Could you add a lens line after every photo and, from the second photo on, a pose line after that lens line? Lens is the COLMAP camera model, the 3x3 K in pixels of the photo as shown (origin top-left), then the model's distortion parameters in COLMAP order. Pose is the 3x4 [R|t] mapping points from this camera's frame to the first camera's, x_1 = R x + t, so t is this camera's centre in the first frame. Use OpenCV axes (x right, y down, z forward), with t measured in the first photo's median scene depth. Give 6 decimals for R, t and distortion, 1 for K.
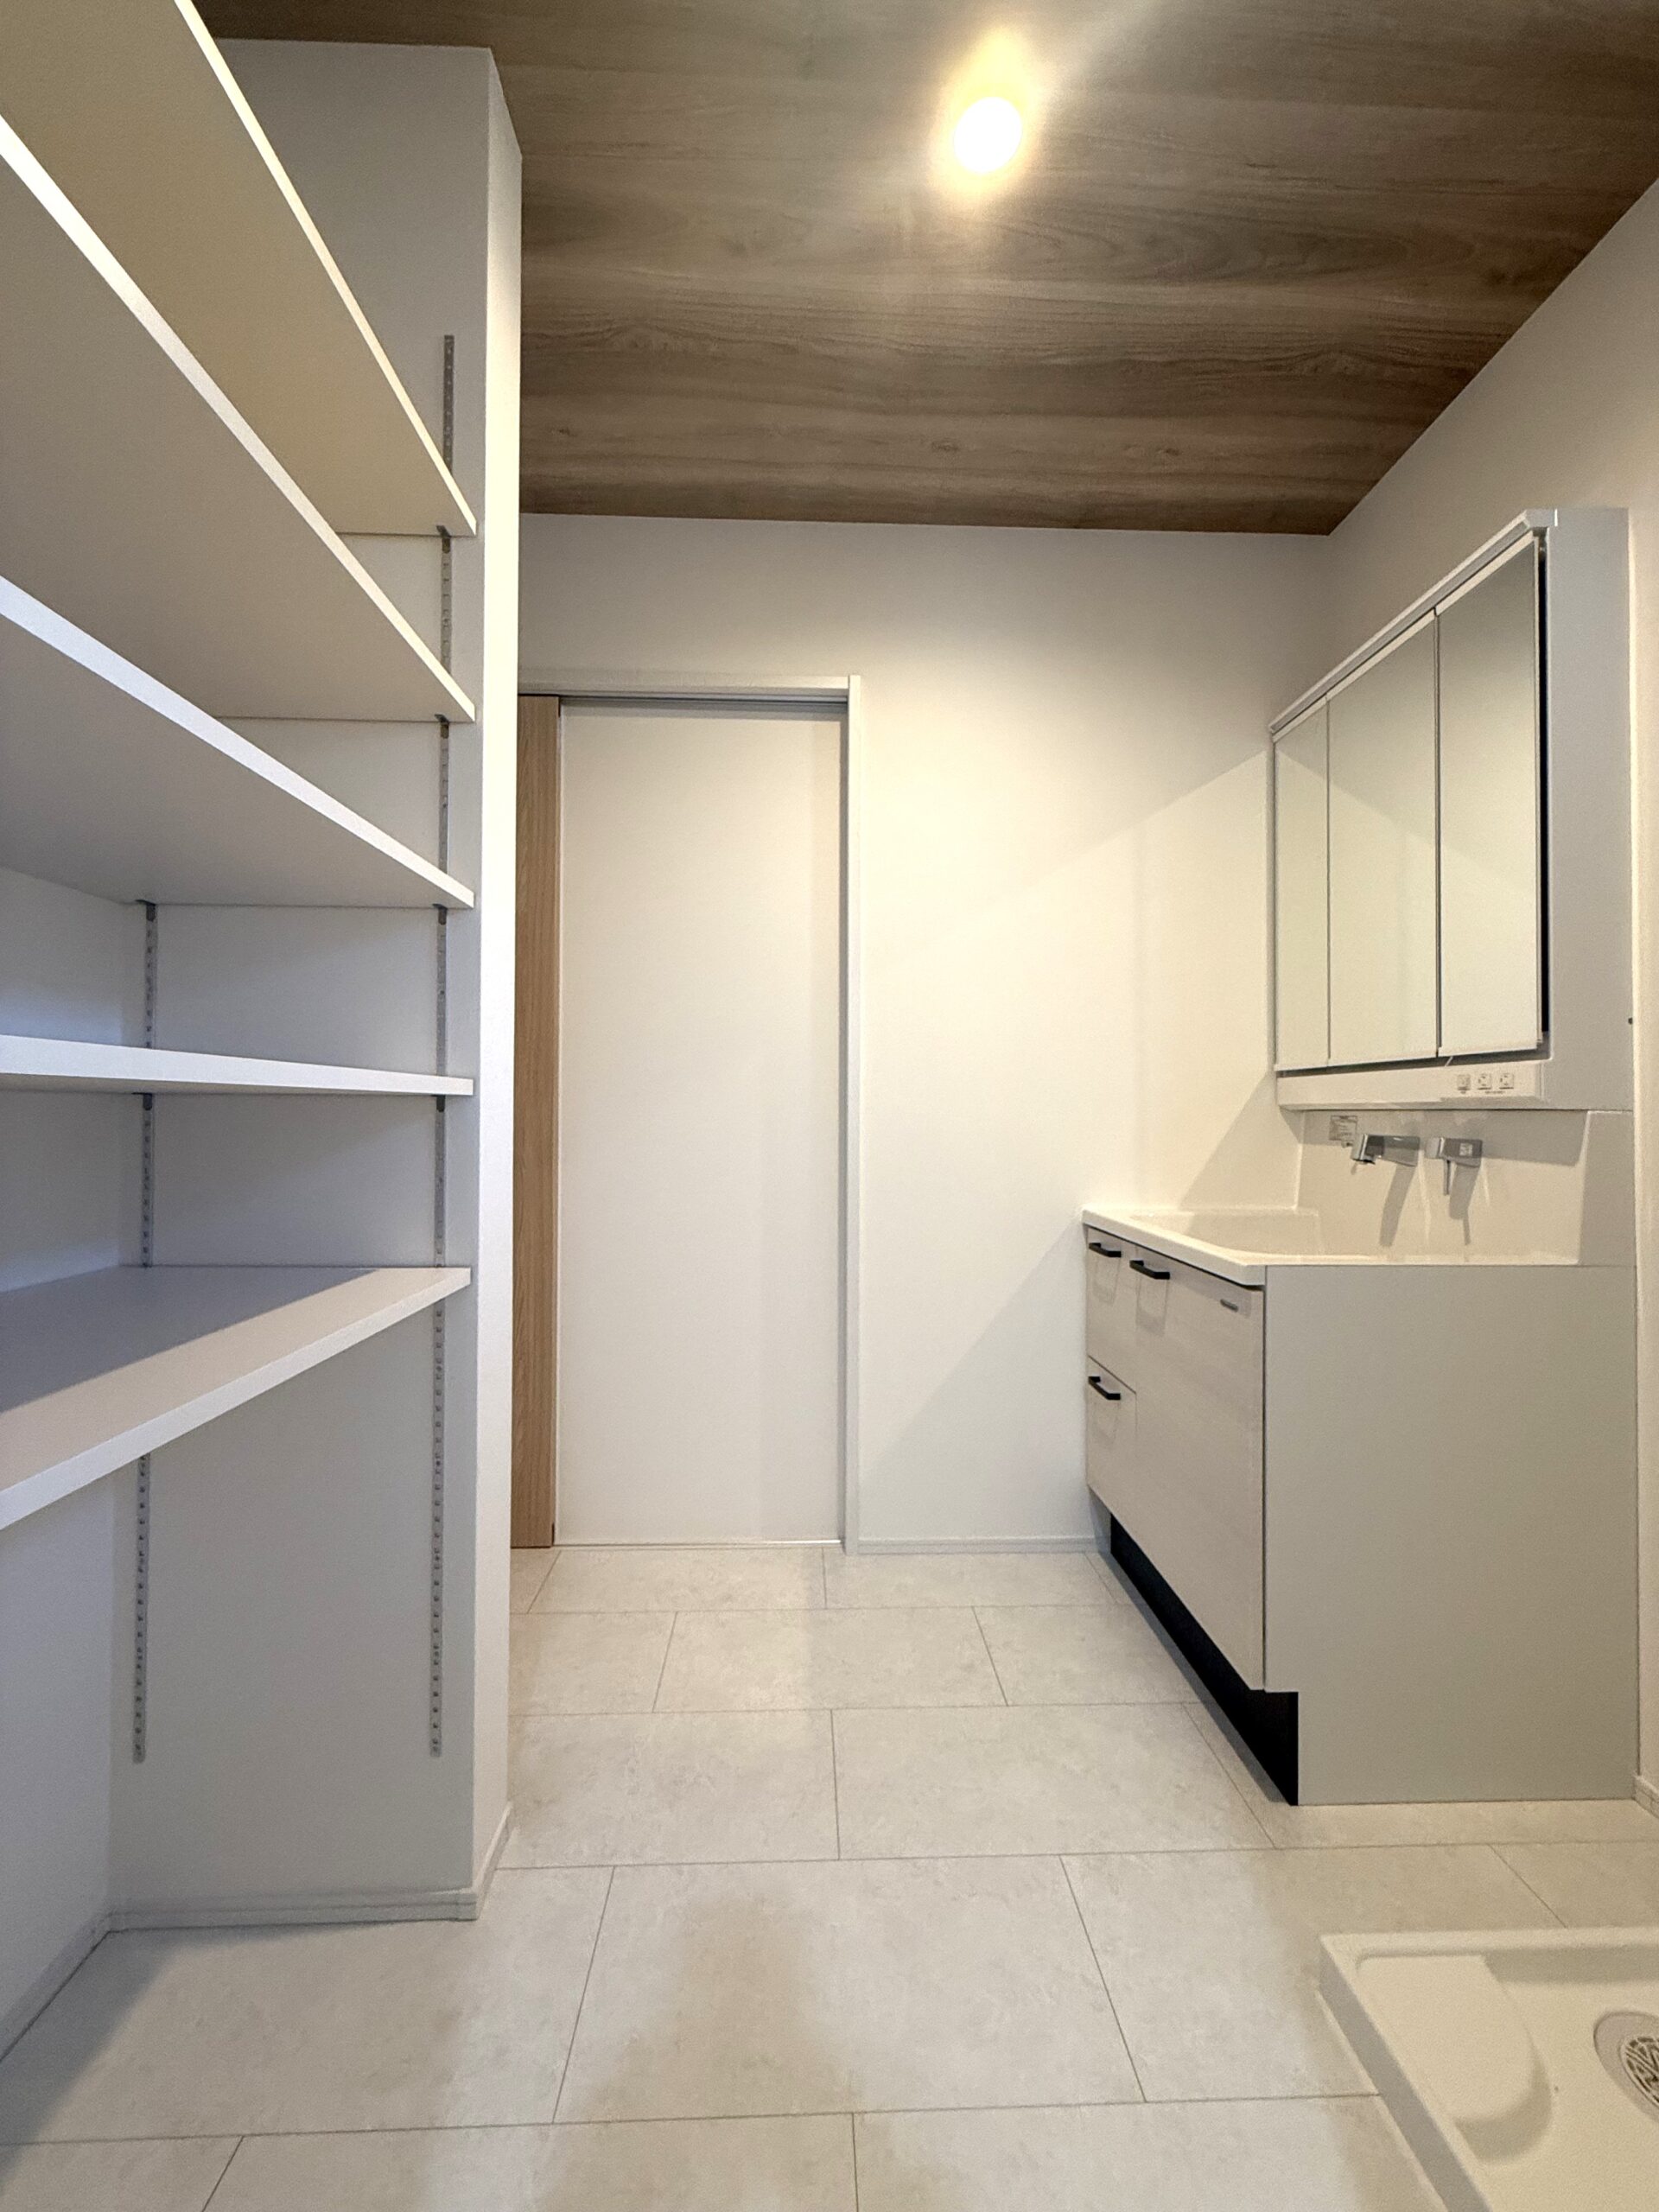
lens RADIAL K [[879.3, 0, 833.2], [0, 879.3, 1098.3], [0, 0, 1]] dist [0.000793, -0.000326]
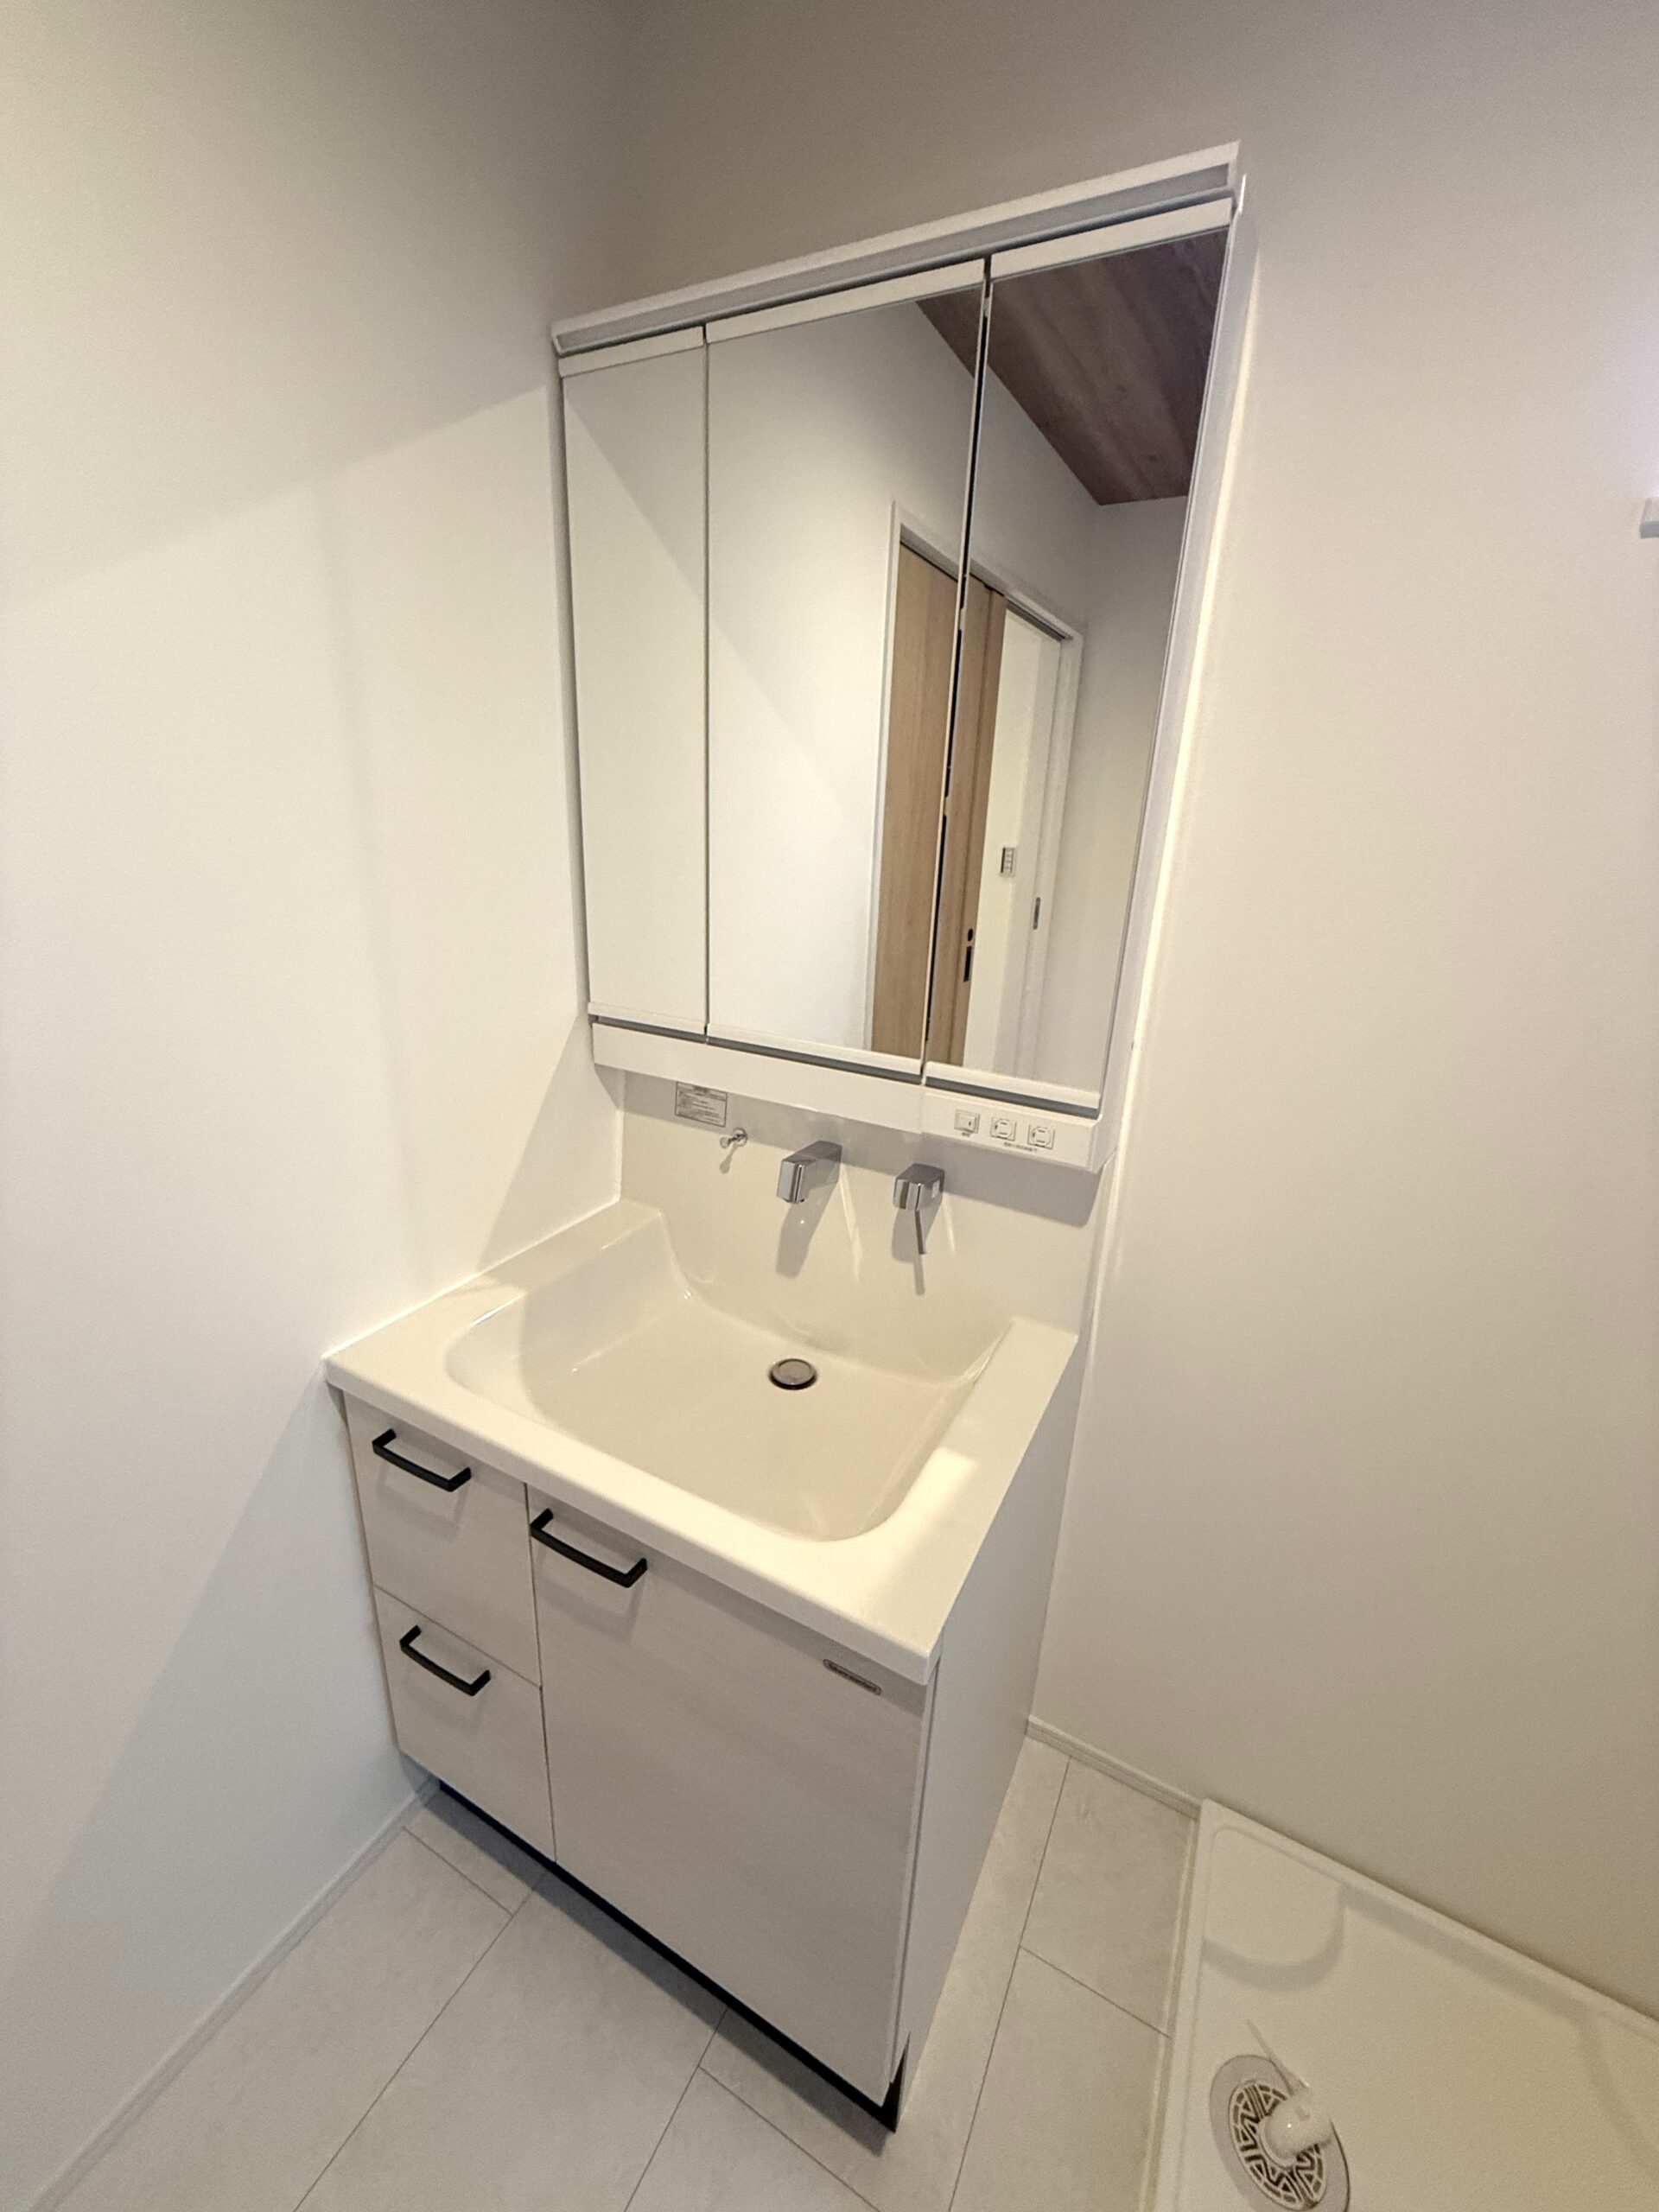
lens RADIAL K [[879.3, 0, 833.2], [0, 879.3, 1098.3], [0, 0, 1]] dist [0.000793, -0.000326]
pose [[0.499284, -0.260216, 0.826440, 0.070099], [-0.050291, 0.943524, 0.327464, -0.231610], [-0.864978, -0.205060, 0.458000, 0.678557]]
